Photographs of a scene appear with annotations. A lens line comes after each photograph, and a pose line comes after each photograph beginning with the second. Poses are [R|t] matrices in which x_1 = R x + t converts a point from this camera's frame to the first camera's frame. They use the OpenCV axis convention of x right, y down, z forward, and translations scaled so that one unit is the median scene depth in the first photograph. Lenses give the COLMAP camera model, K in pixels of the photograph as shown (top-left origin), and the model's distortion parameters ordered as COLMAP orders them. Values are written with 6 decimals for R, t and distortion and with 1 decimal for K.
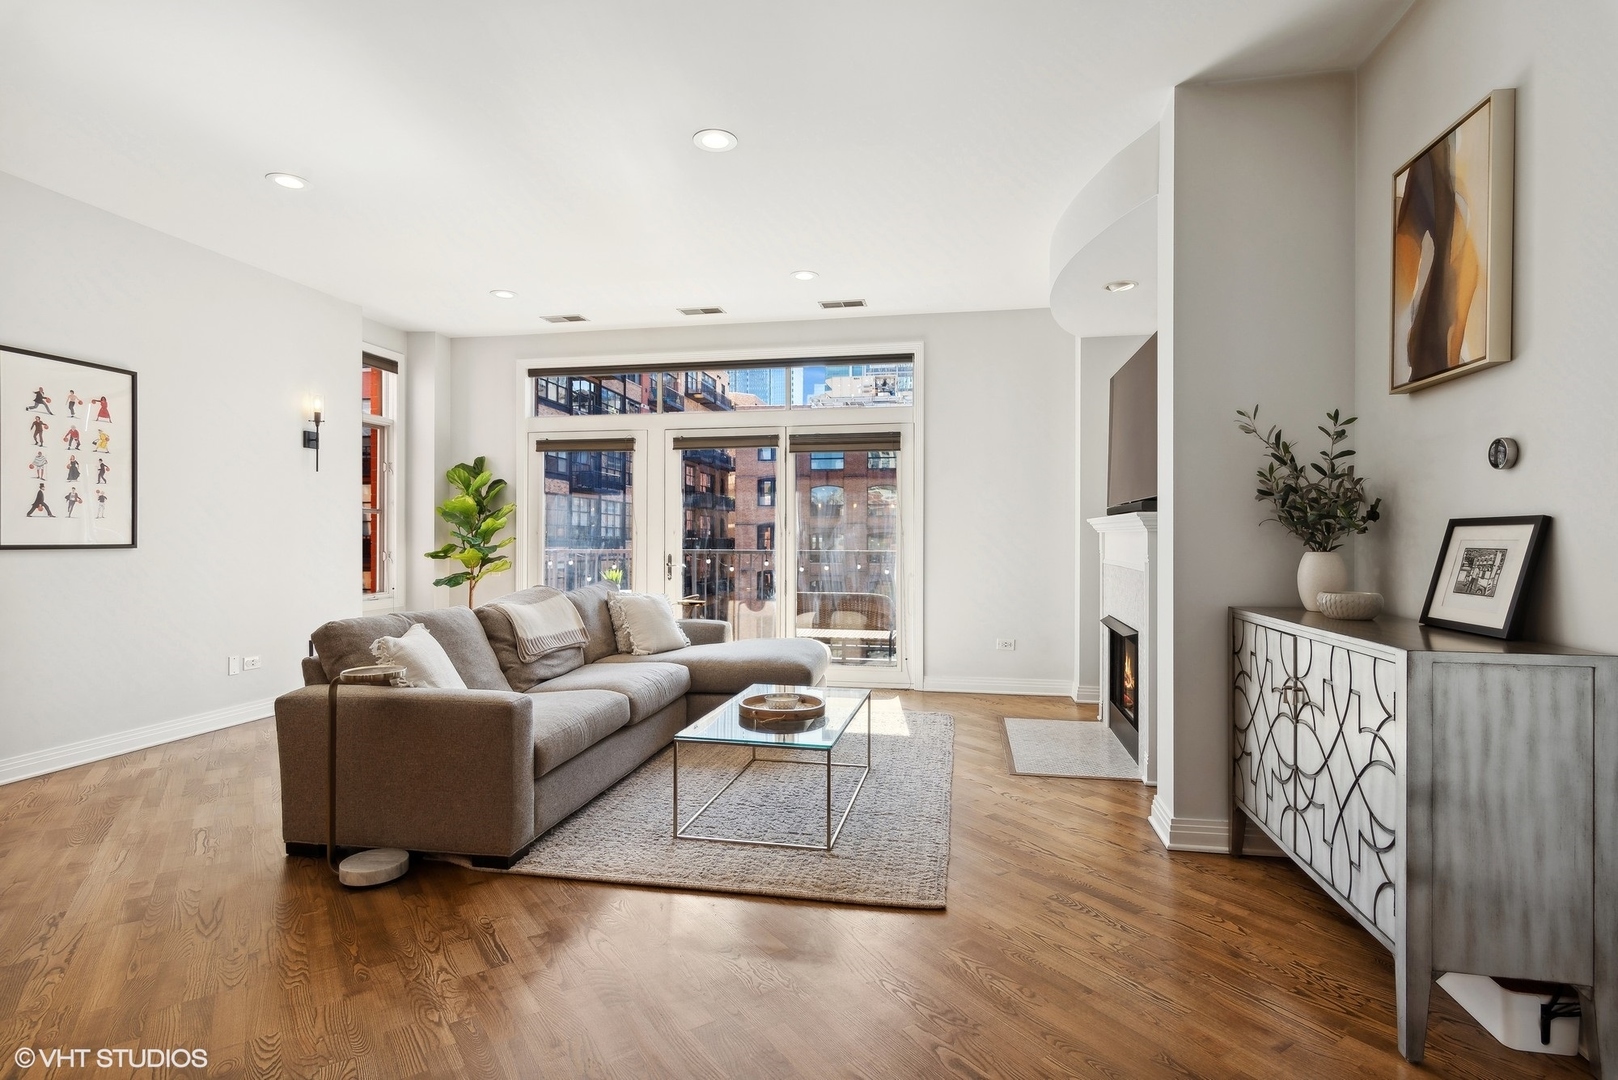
lens RADIAL K [[804.2, 0, 801.2], [0, 804.2, 540.2], [0, 0, 1]] dist [0.003990, -0.000494]
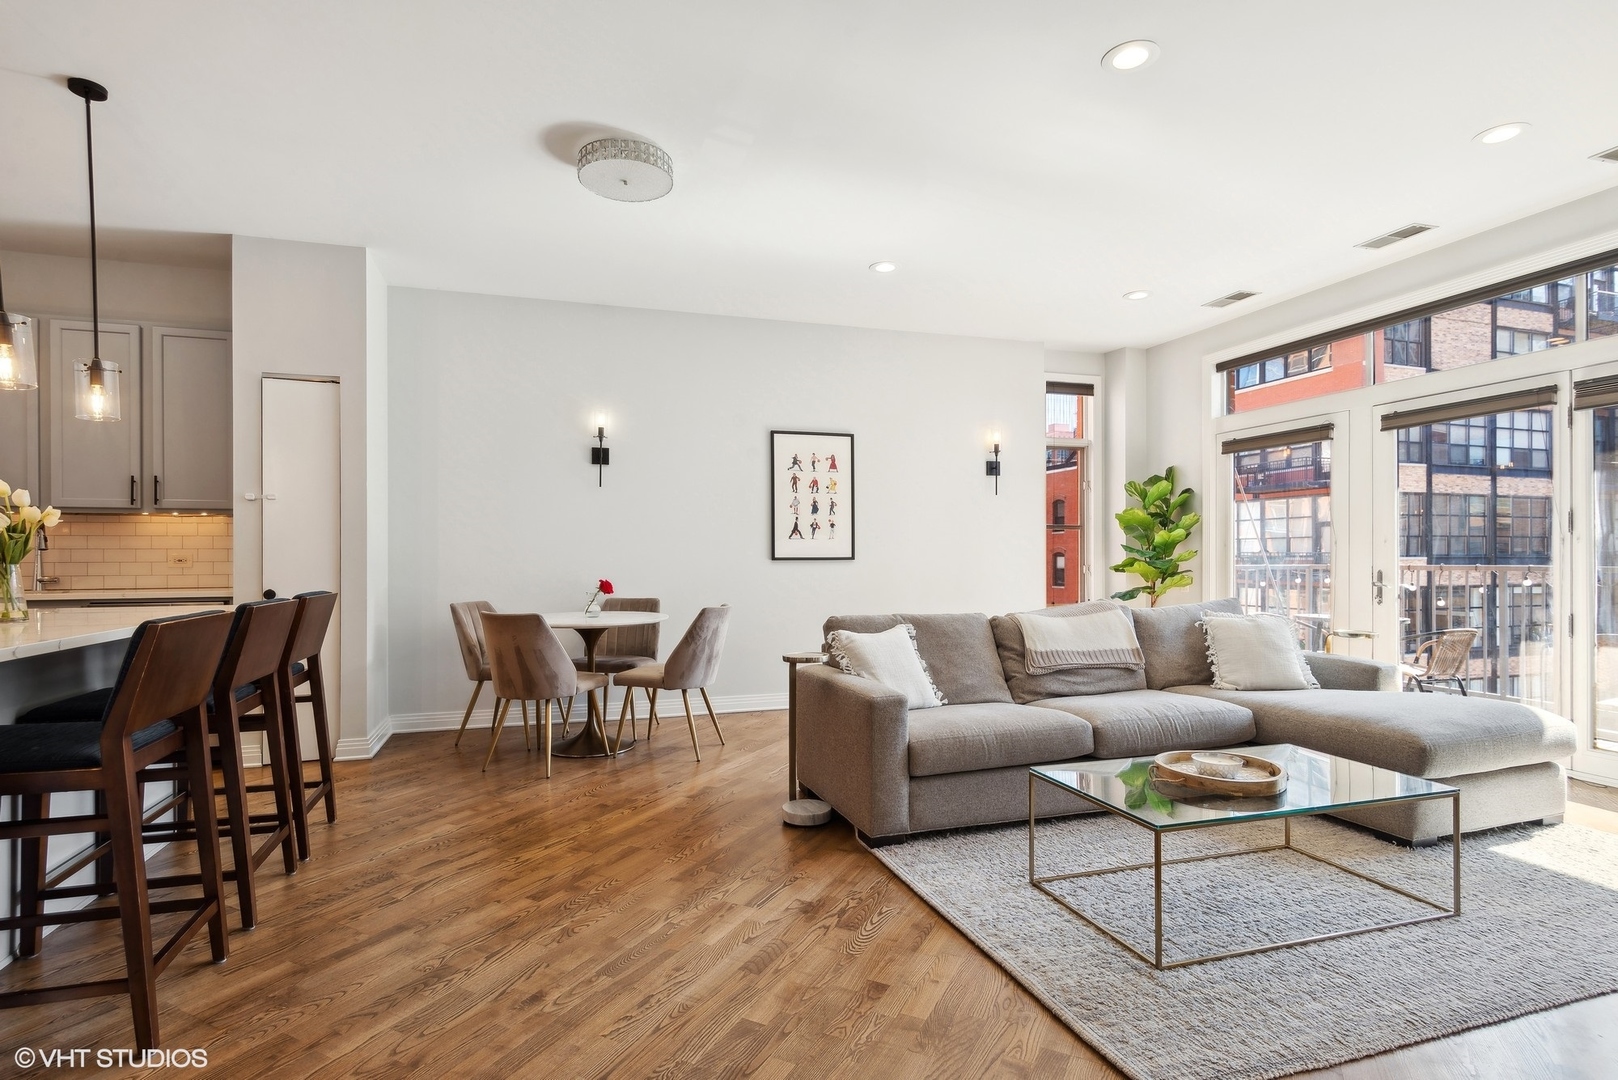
lens RADIAL K [[804.2, 0, 806.1], [0, 804.2, 554.6], [0, 0, 1]] dist [0.003990, -0.000494]
pose [[0.487644, -0.006868, -0.873015, 0.373731], [0.003393, 0.999976, -0.005972, 0.009069], [0.873036, -0.000050, 0.487656, 0.261269]]
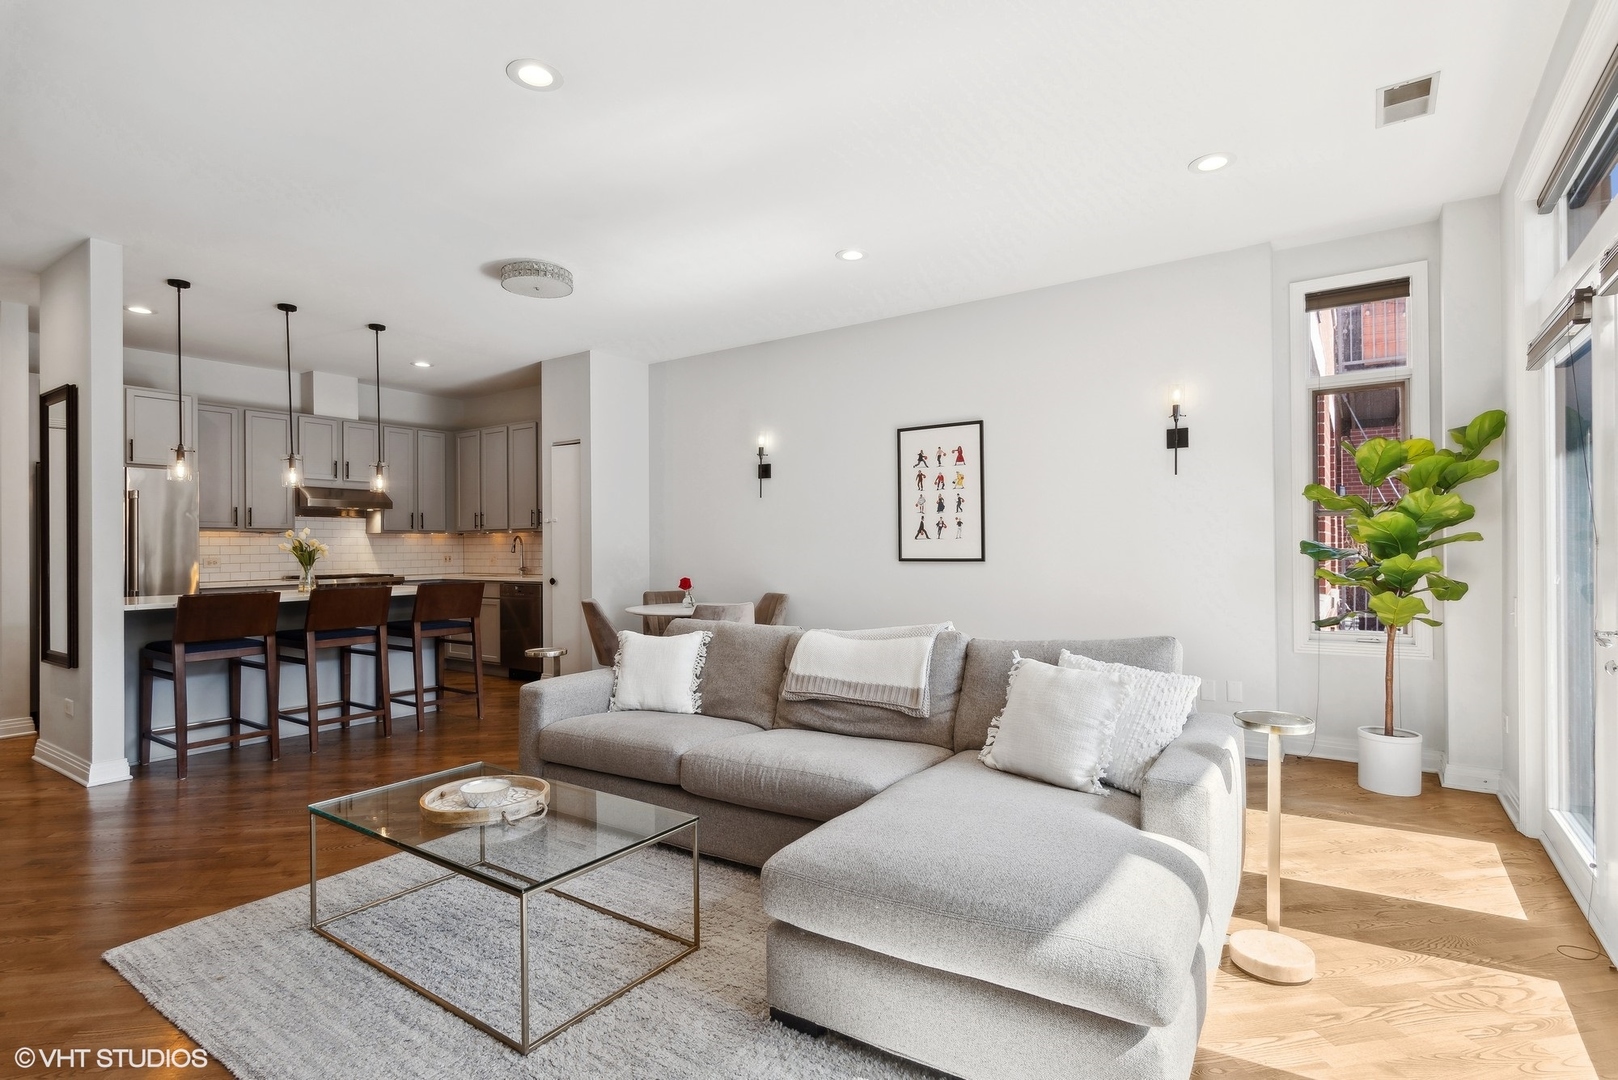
lens RADIAL K [[804.2, 0, 812.7], [0, 804.2, 542.1], [0, 0, 1]] dist [0.003990, -0.000494]
pose [[-0.395421, -0.002989, -0.918495, 0.445895], [0.006457, 0.999961, -0.006034, -0.015220], [0.918477, -0.008317, -0.395386, 1.323458]]
